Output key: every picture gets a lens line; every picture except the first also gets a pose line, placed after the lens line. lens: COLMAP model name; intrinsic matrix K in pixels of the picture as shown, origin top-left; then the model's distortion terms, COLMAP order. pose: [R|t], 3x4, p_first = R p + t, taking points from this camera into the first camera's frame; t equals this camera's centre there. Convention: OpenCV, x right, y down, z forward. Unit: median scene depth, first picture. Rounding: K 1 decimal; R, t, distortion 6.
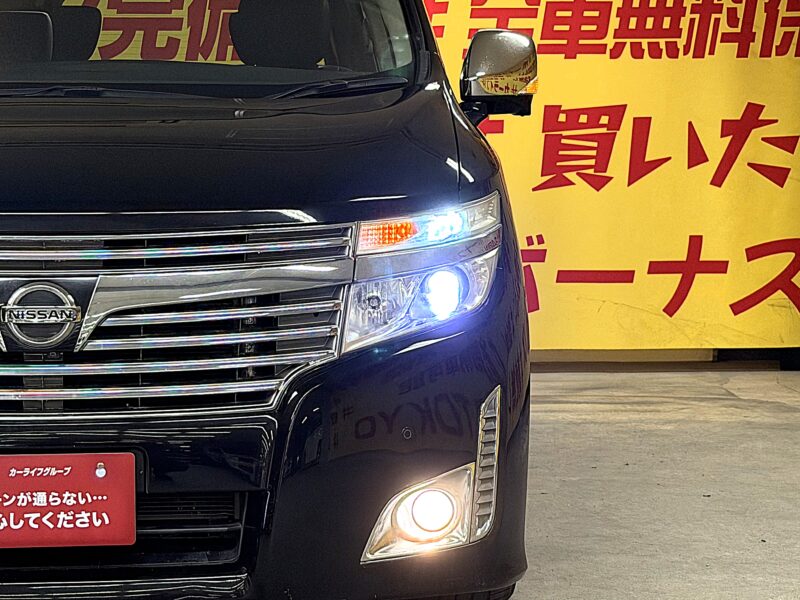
lens RADIAL K [[2183.7, 0, 400.0], [0, 2183.7, 300.0], [0, 0, 1]] dist [0.068137, 1.130577]
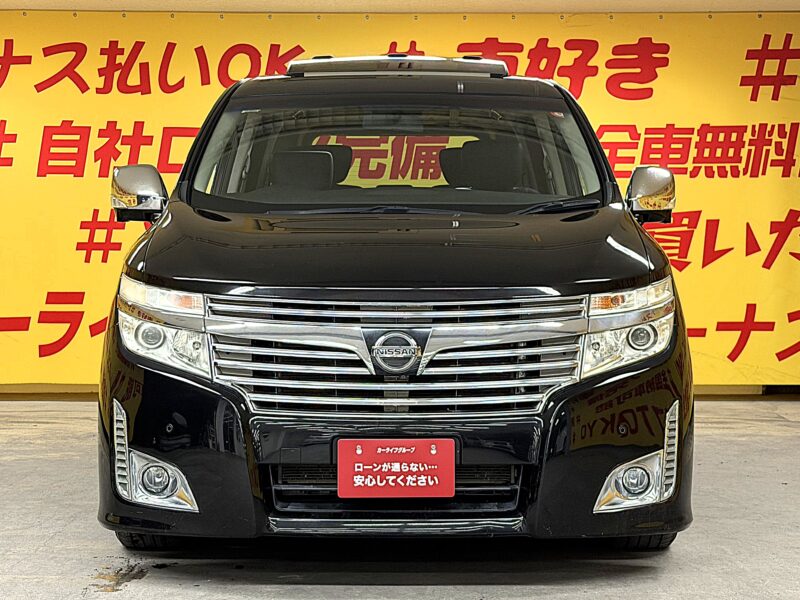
lens RADIAL K [[1574.7, 0, 430.2], [0, 1574.7, 299.7], [0, 0, 1]] dist [0.150520, -0.110455]
pose [[0.998249, 0.005988, -0.058848, -0.068460], [-0.007812, 0.999494, -0.030819, 0.003707], [0.058634, 0.031224, 0.997791, -0.143212]]
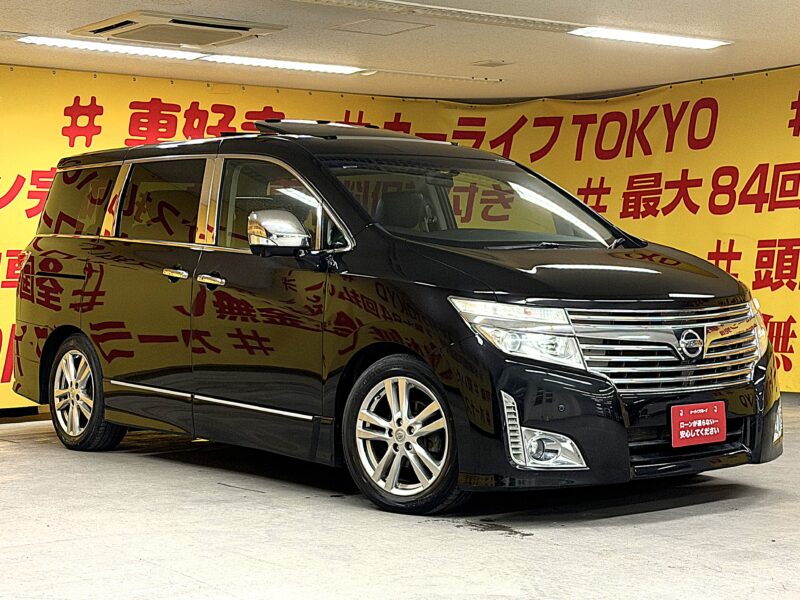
lens RADIAL K [[1434.2, 0, 400.0], [0, 1434.2, 300.0], [0, 0, 1]] dist [0.184331, -0.027651]
pose [[0.834420, -0.021008, 0.550728, -1.198412], [0.049283, 0.998114, -0.036595, 0.001596], [-0.548921, 0.057677, 0.833882, -0.099275]]
